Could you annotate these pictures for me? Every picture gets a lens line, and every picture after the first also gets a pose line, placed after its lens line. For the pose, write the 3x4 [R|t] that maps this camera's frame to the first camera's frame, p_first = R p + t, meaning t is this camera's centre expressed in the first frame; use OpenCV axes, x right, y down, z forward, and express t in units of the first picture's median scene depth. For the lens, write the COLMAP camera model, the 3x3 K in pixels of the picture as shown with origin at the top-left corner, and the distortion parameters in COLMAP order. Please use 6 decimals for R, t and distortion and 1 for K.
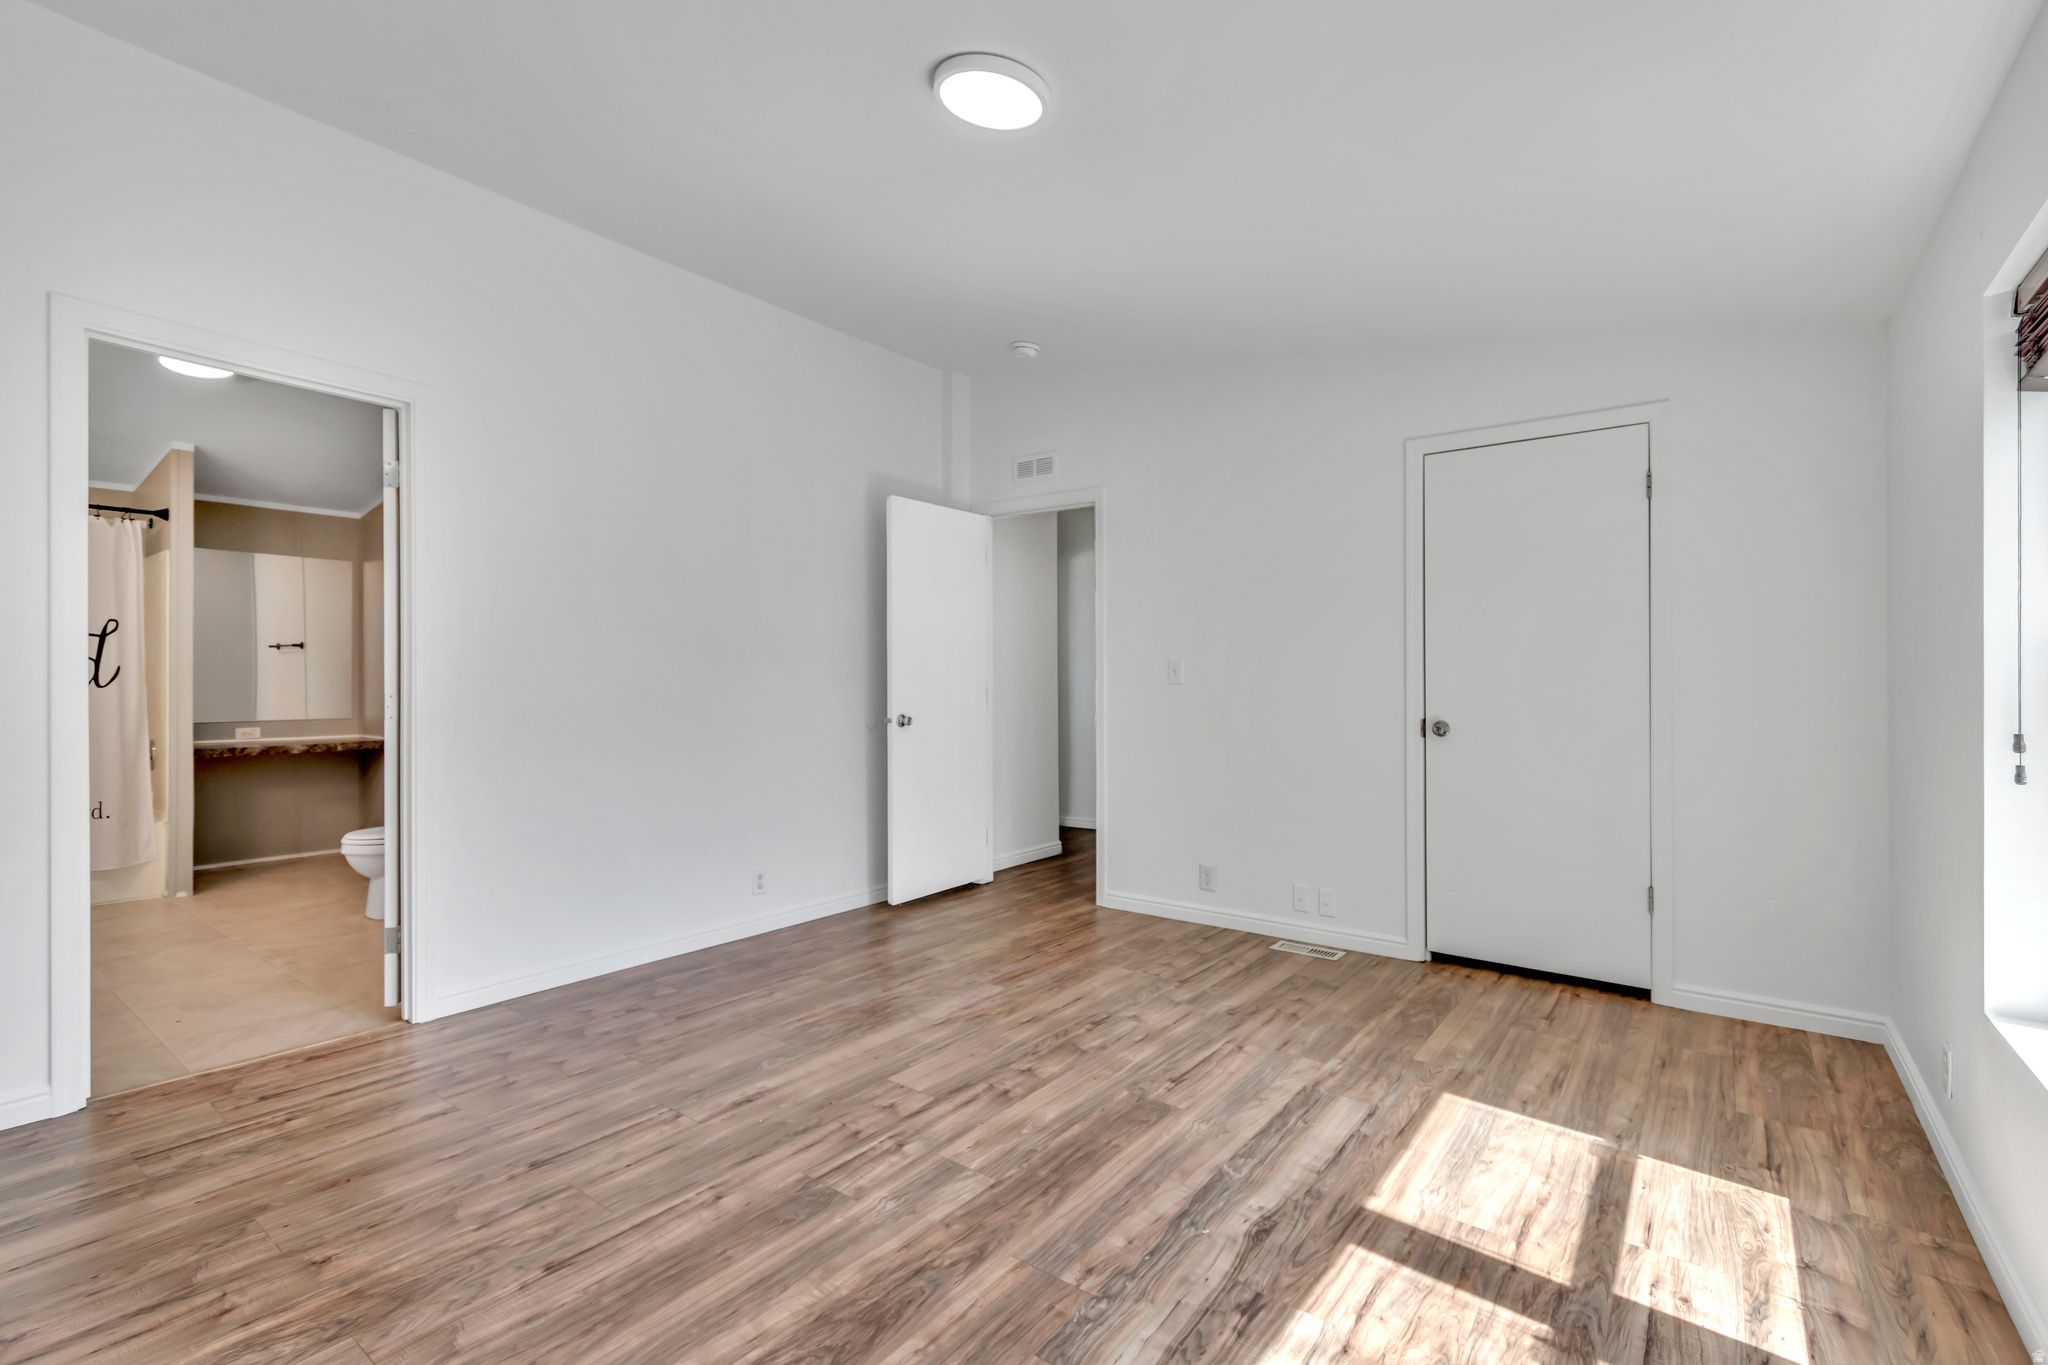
lens RADIAL K [[924.3, 0, 1021.8], [0, 924.3, 677.7], [0, 0, 1]] dist [0.002660, 0.000346]
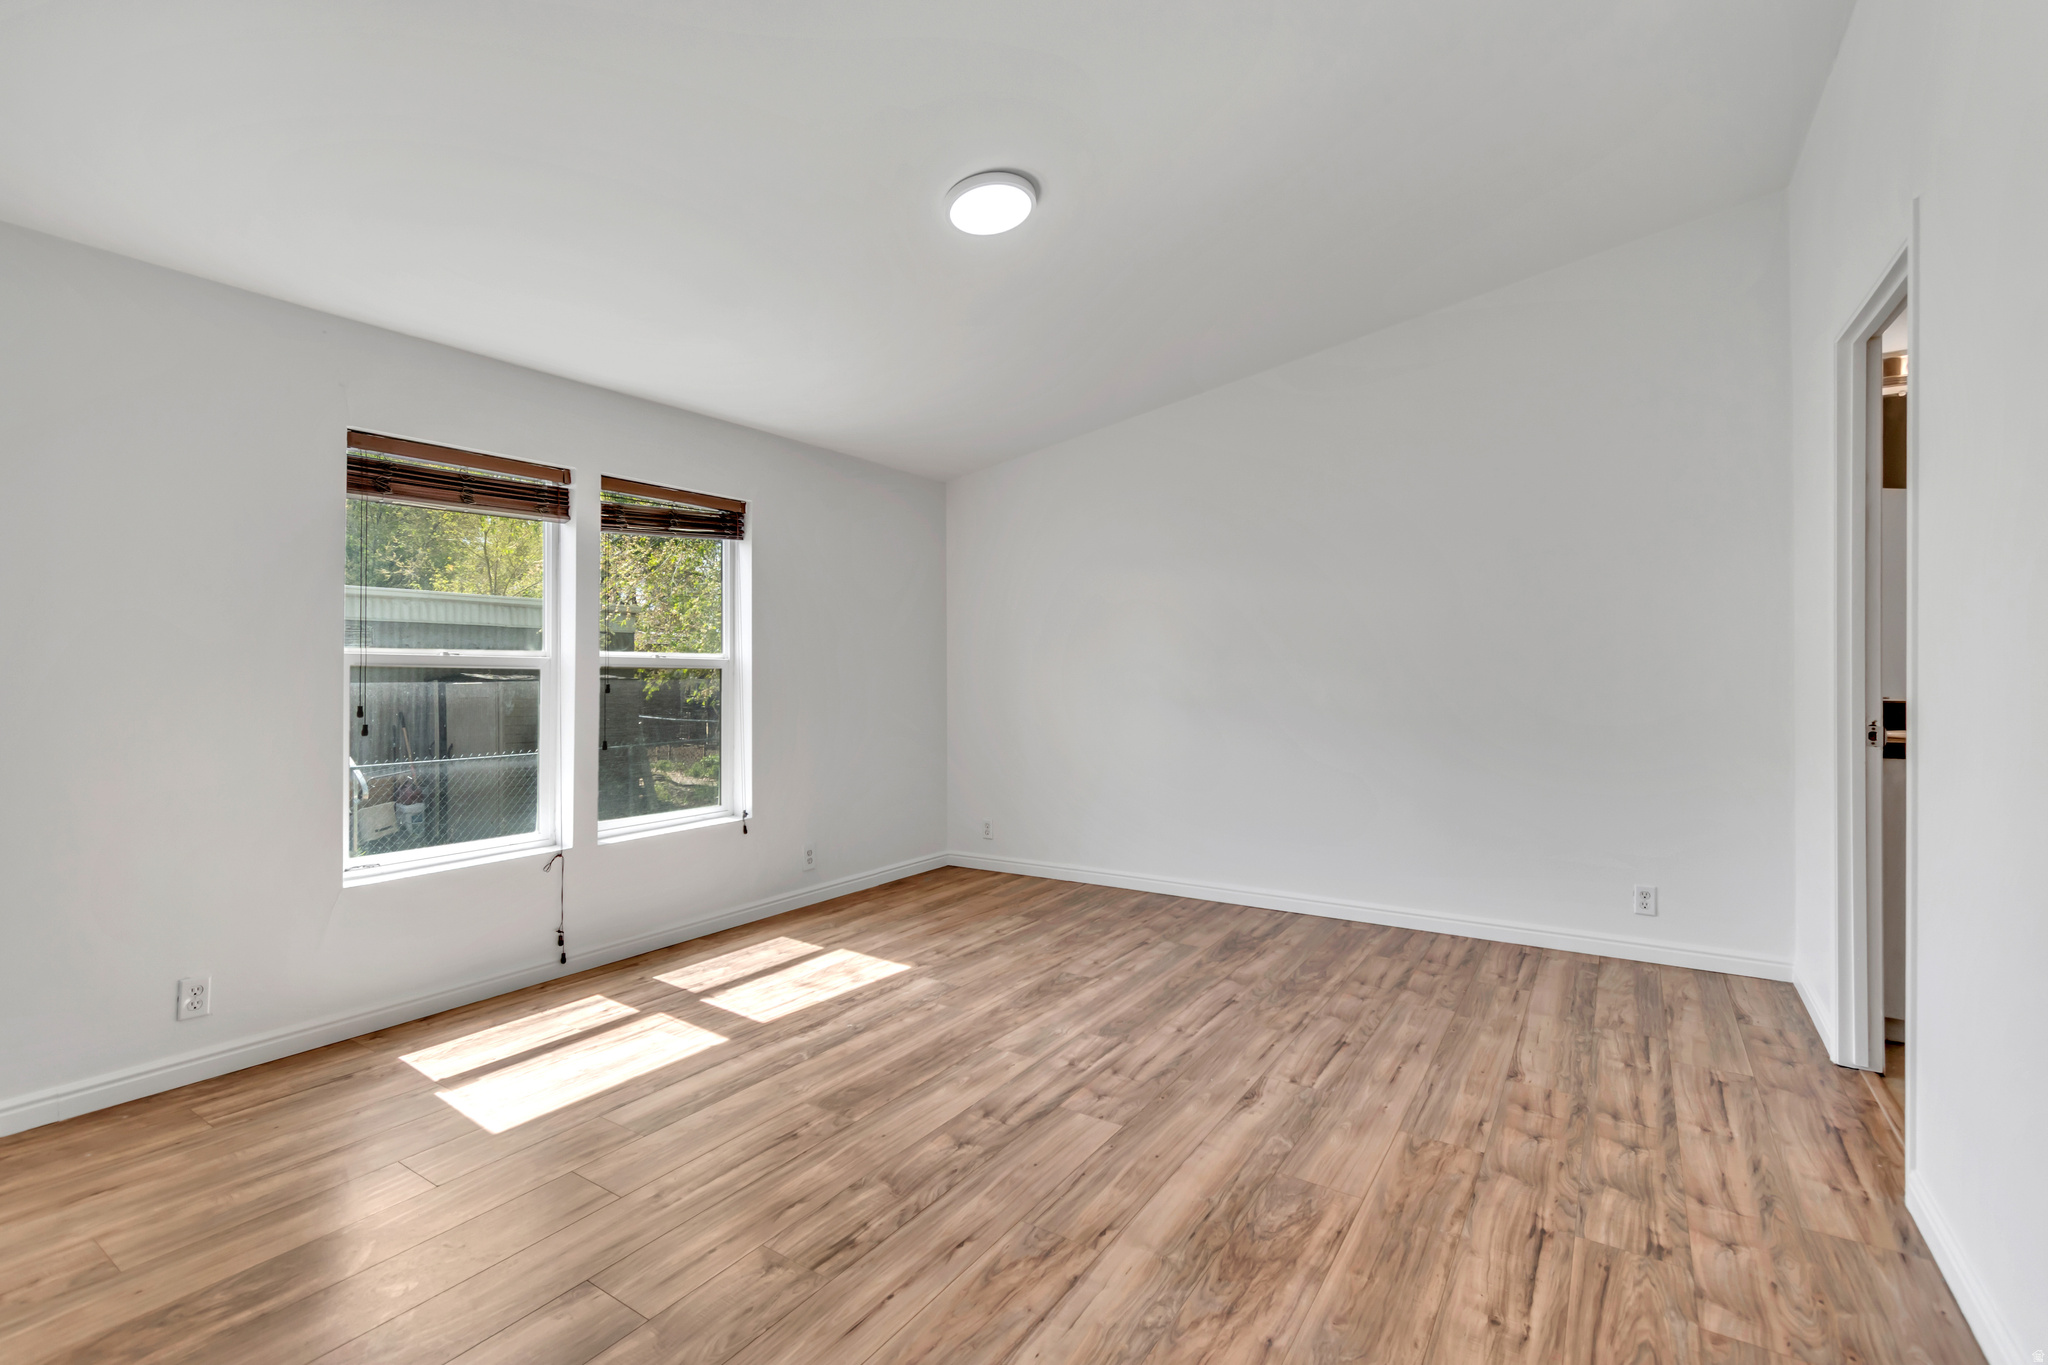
lens RADIAL K [[924.3, 0, 1030.8], [0, 924.3, 666.7], [0, 0, 1]] dist [0.002660, 0.000346]
pose [[-0.997406, 0.001449, -0.071972, 0.005087], [0.002225, 0.999940, -0.010696, 0.008719], [0.071953, -0.010828, -0.997349, 2.111904]]
